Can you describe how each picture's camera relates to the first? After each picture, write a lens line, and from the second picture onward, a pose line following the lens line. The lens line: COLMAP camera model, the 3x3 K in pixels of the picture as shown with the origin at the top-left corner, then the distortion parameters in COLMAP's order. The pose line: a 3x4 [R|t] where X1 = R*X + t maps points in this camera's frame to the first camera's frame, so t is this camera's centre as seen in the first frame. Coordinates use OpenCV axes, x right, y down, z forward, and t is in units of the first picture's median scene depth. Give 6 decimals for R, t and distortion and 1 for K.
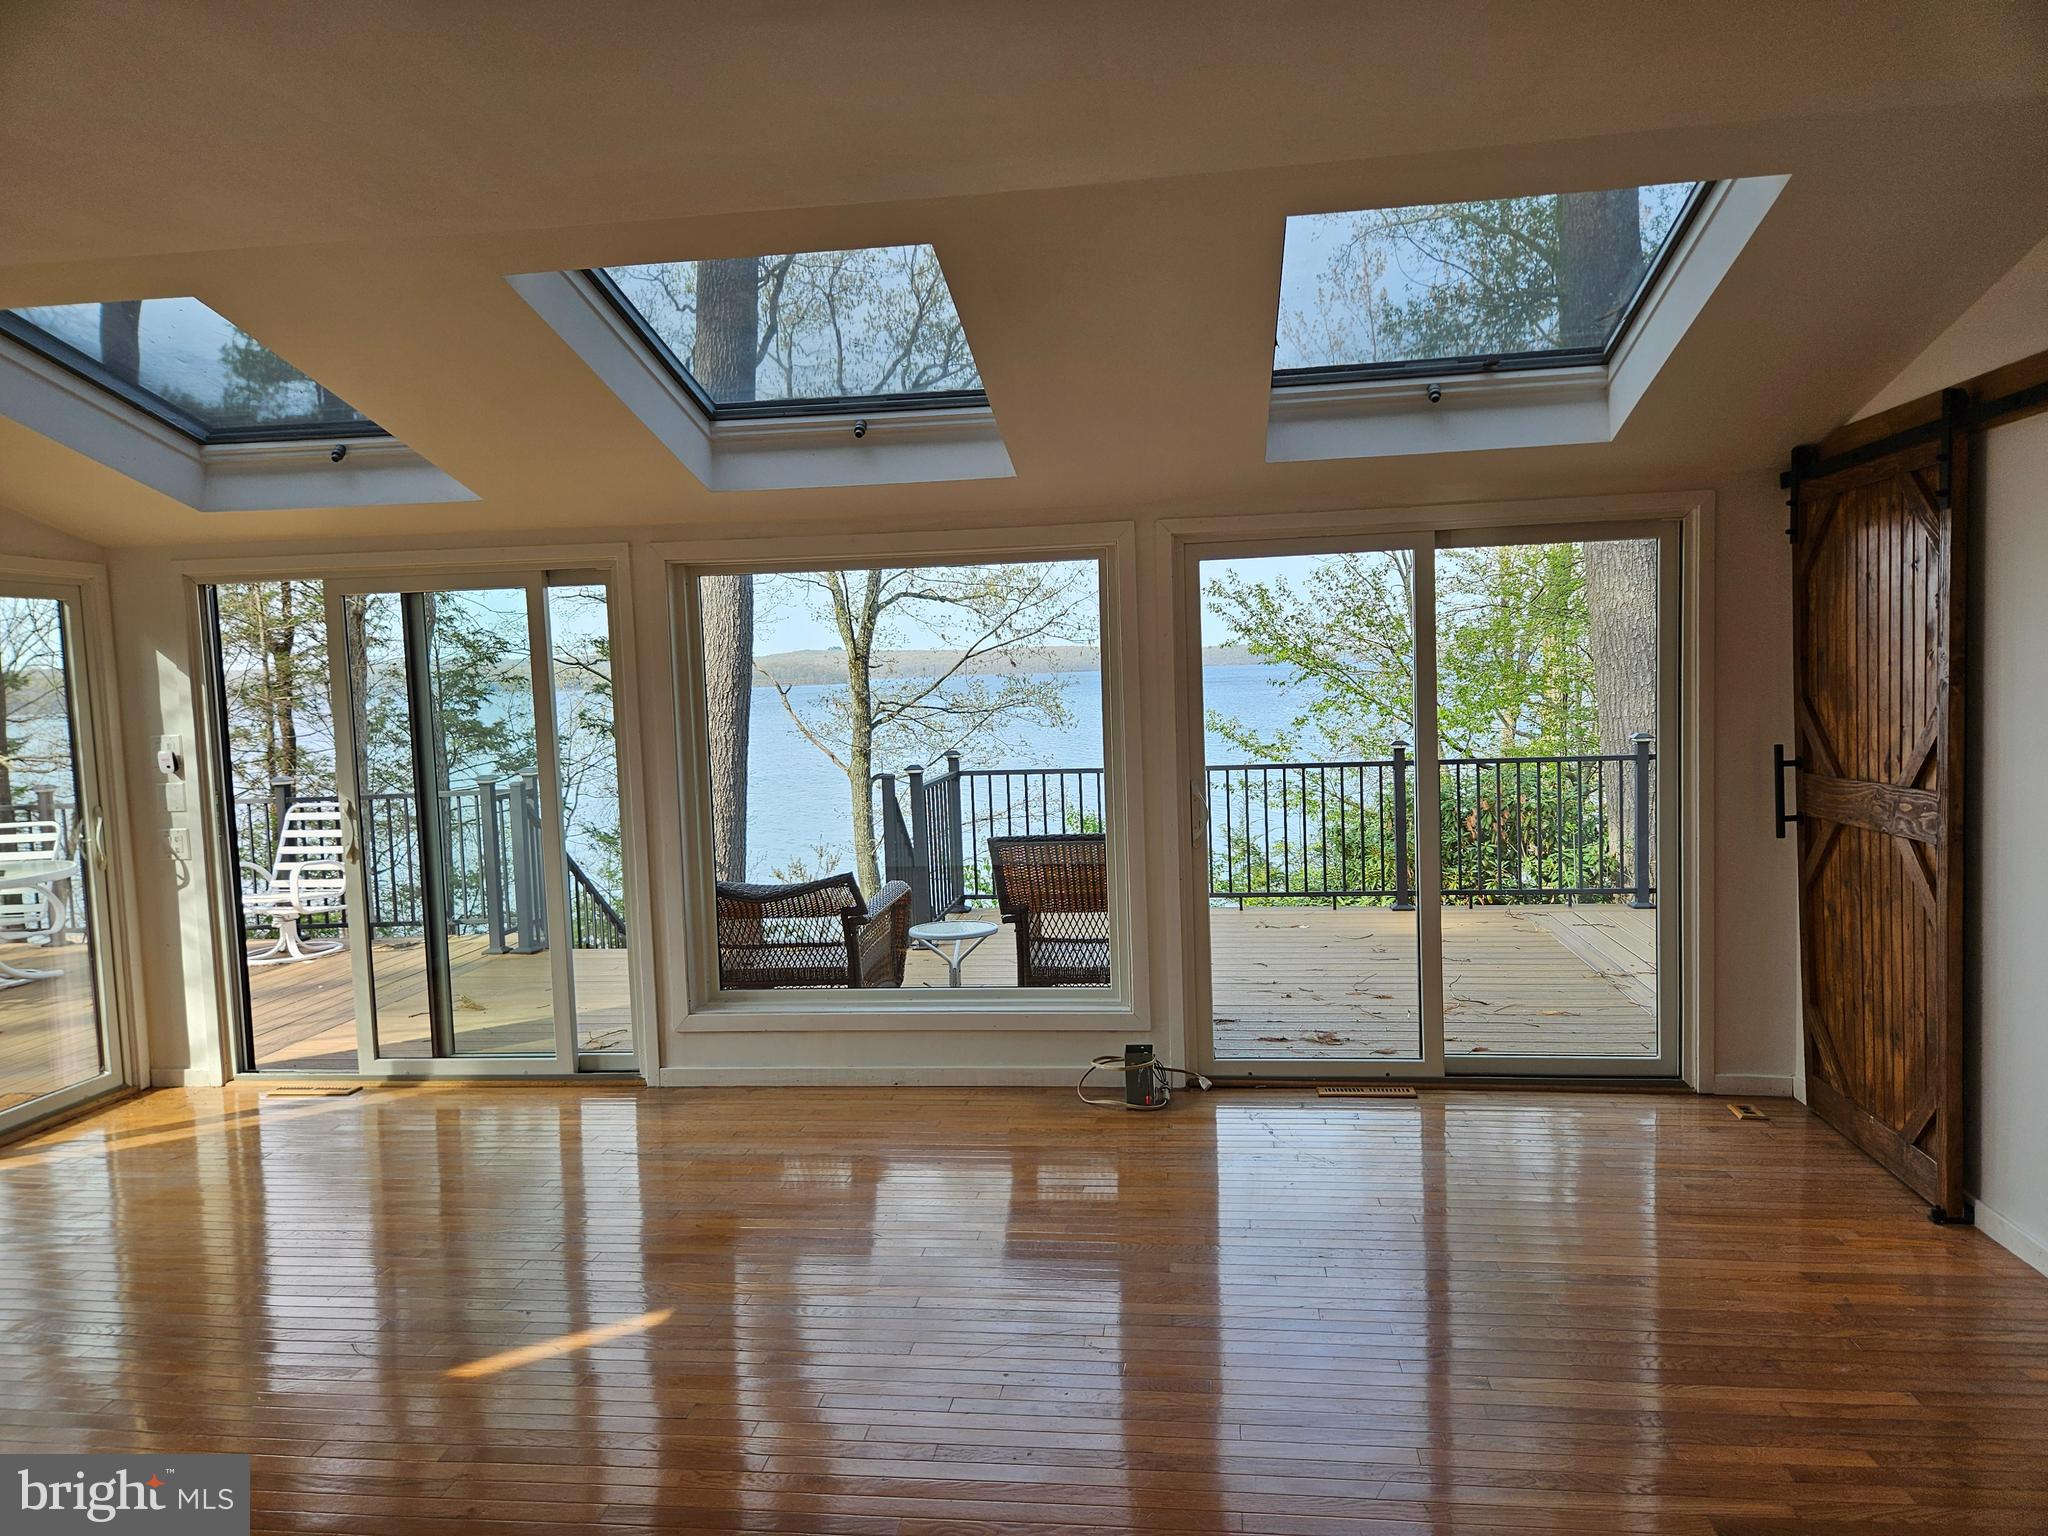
lens RADIAL K [[1377.5, 0, 1034.8], [0, 1377.5, 773.6], [0, 0, 1]] dist [0.034369, -0.014863]
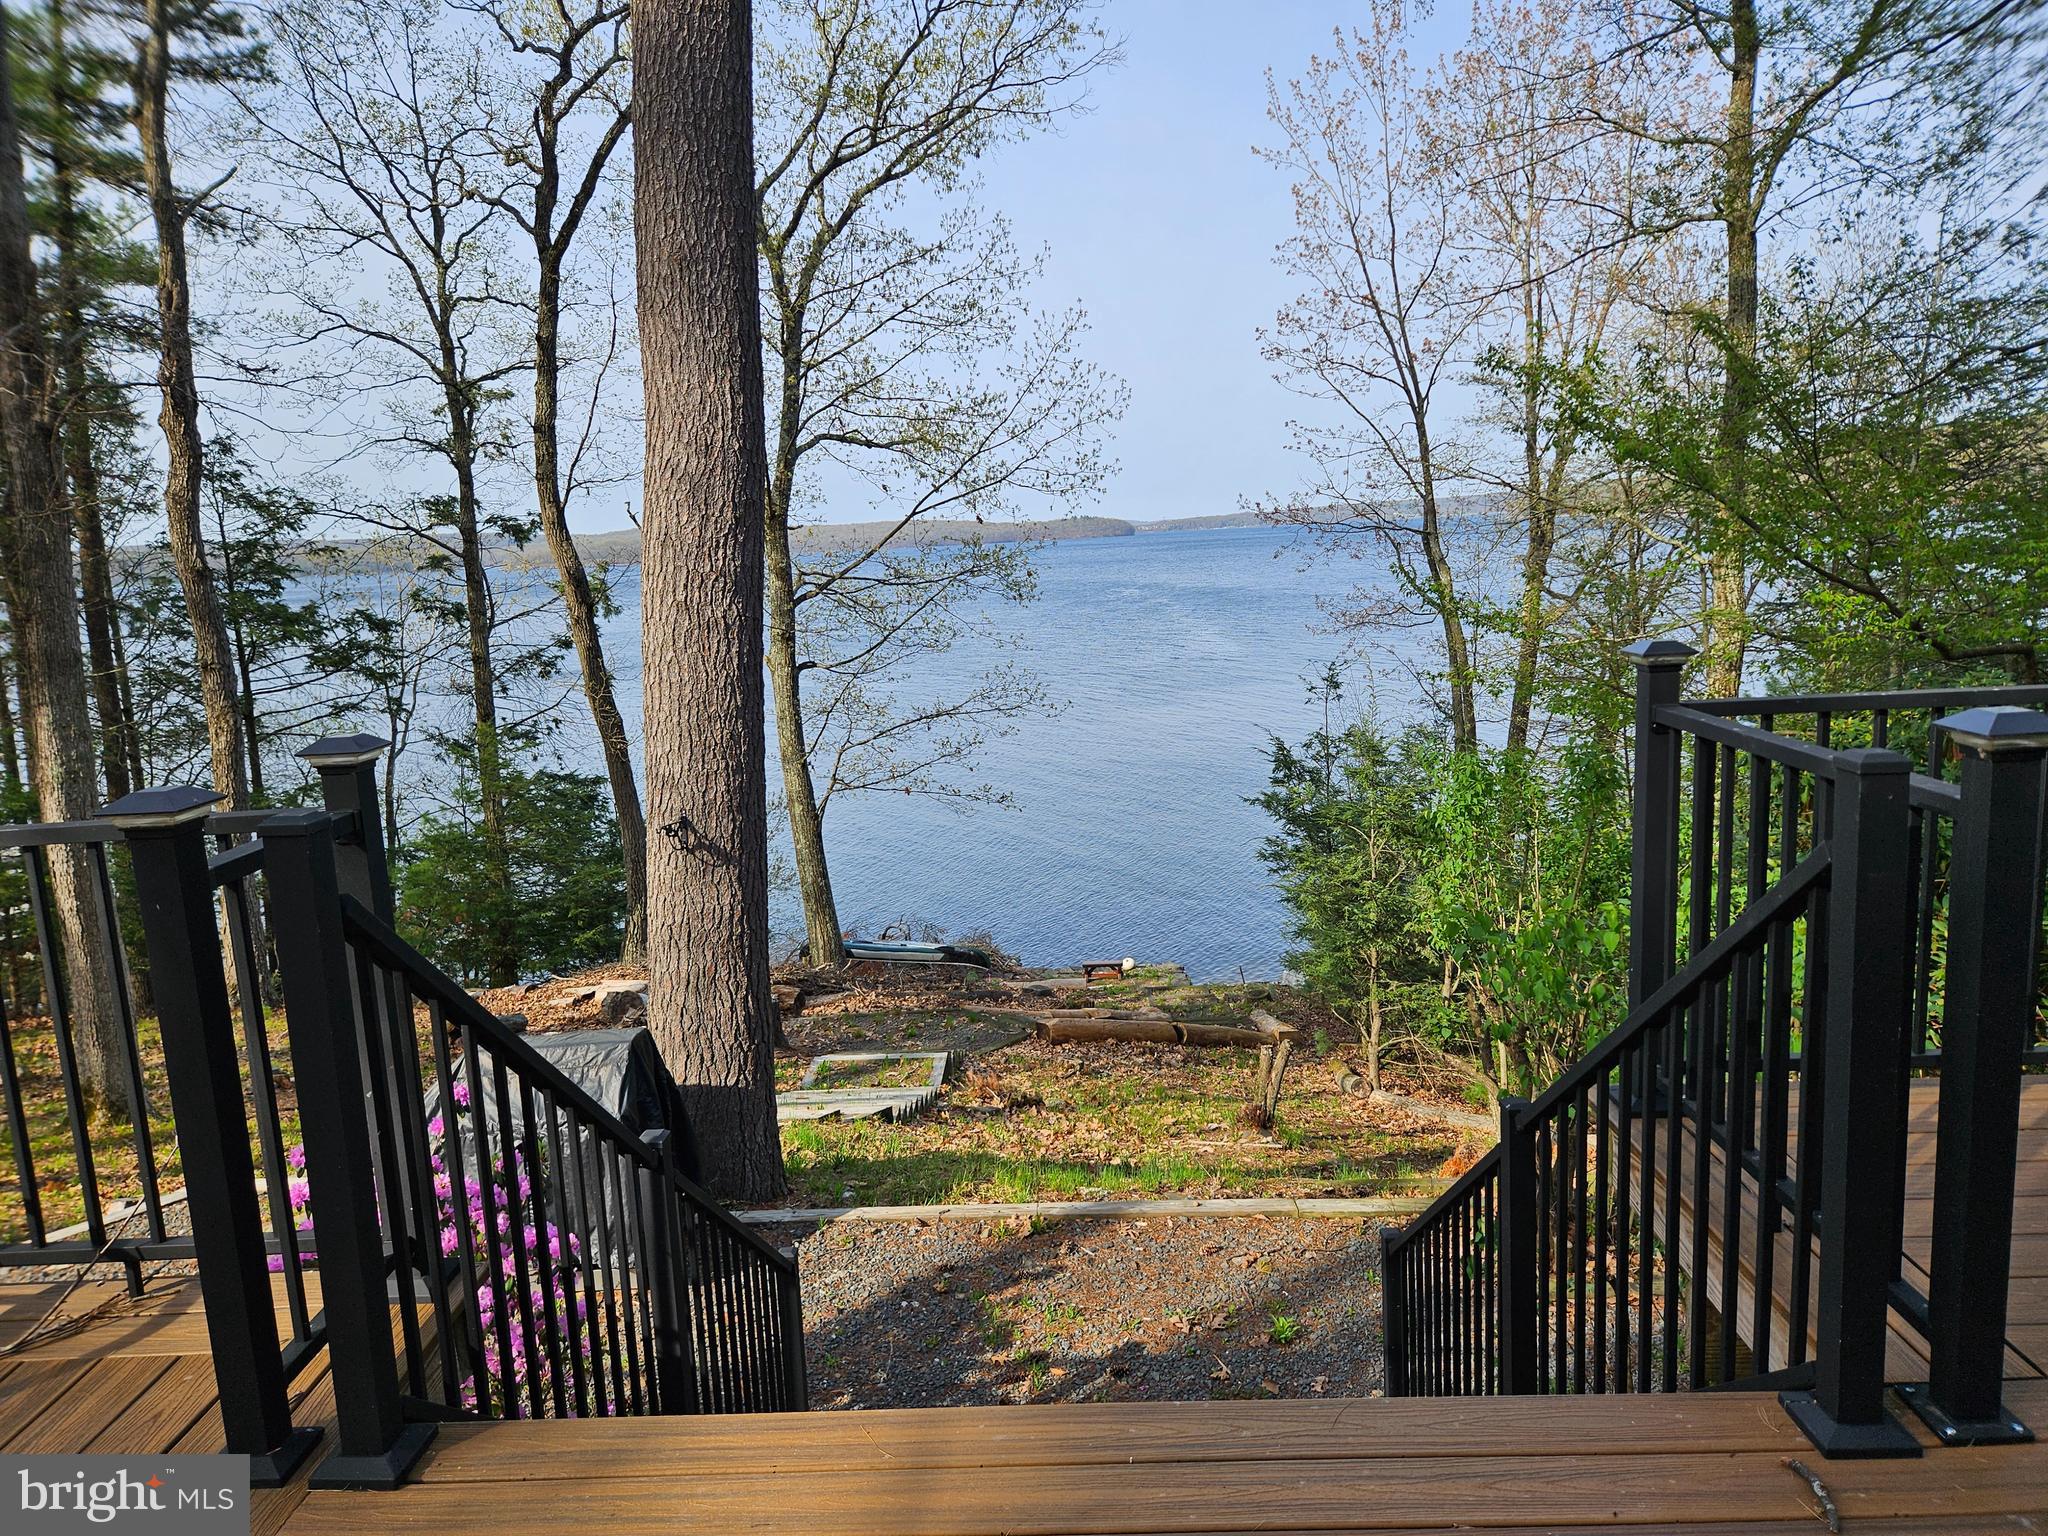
lens RADIAL K [[1377.5, 0, 1016.0], [0, 1377.5, 777.0], [0, 0, 1]] dist [0.034369, -0.014863]
pose [[0.995389, -0.029800, 0.091172, -0.348924], [0.021359, 0.995512, 0.092197, -0.024457], [-0.093510, -0.089825, 0.991558, 0.966639]]
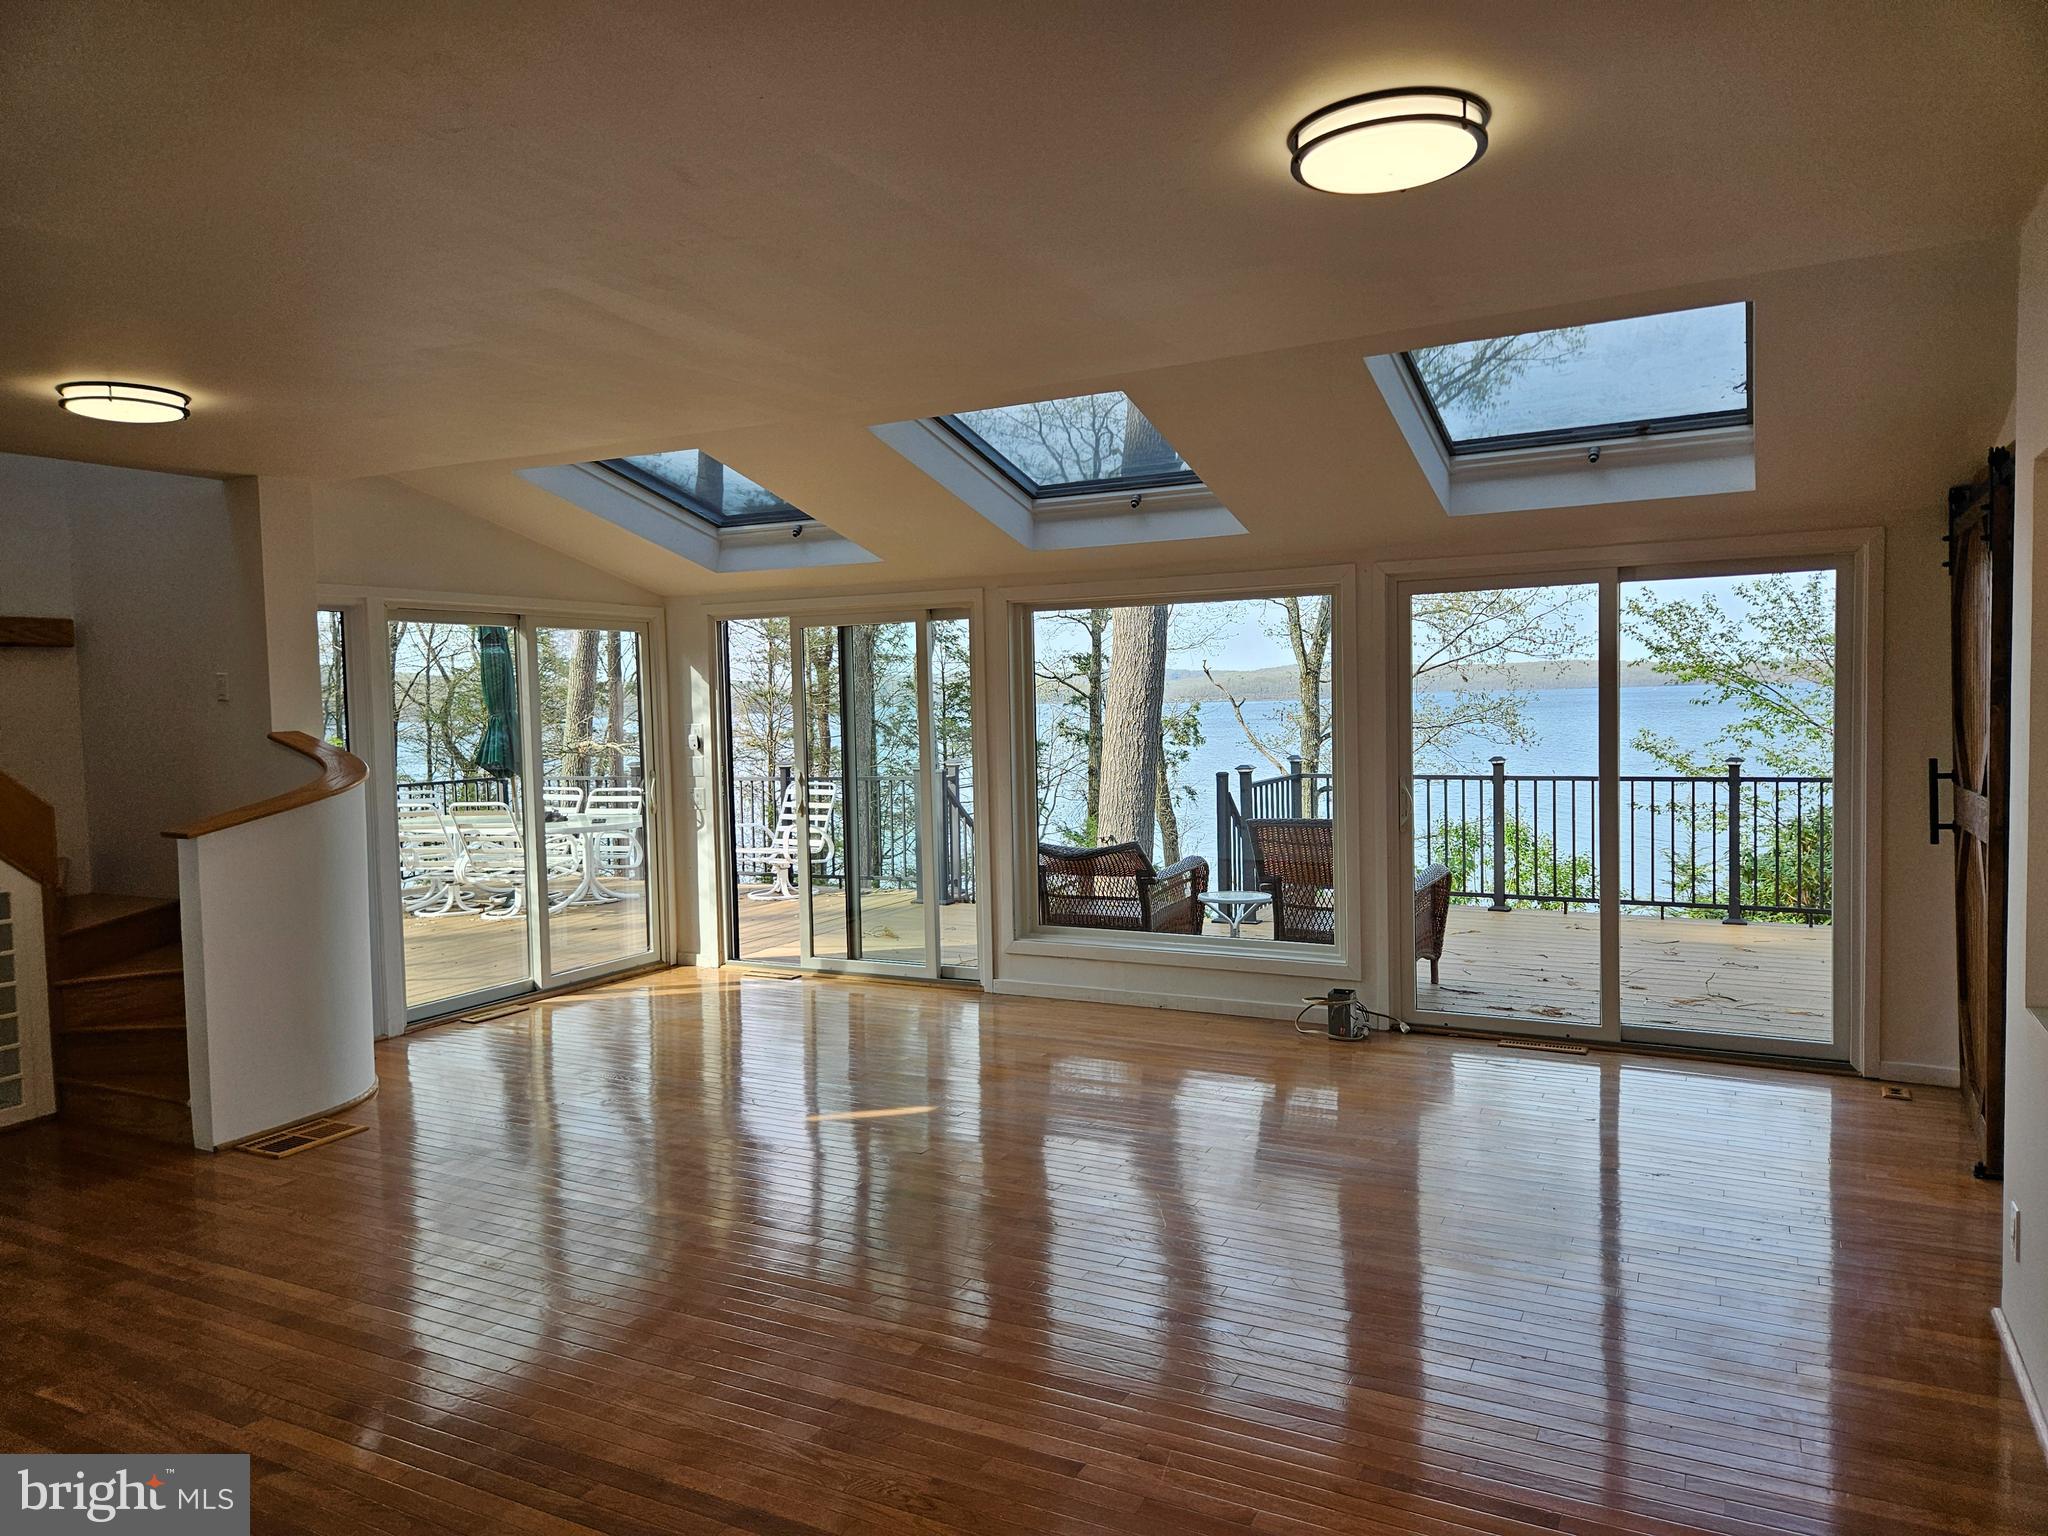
lens RADIAL K [[1377.5, 0, 1022.2], [0, 1377.5, 766.8], [0, 0, 1]] dist [0.034369, -0.014863]
pose [[0.934818, 0.030664, -0.353802, 0.206153], [-0.036317, 0.999297, -0.009347, 0.017910], [0.353266, 0.021586, 0.935274, -0.225916]]
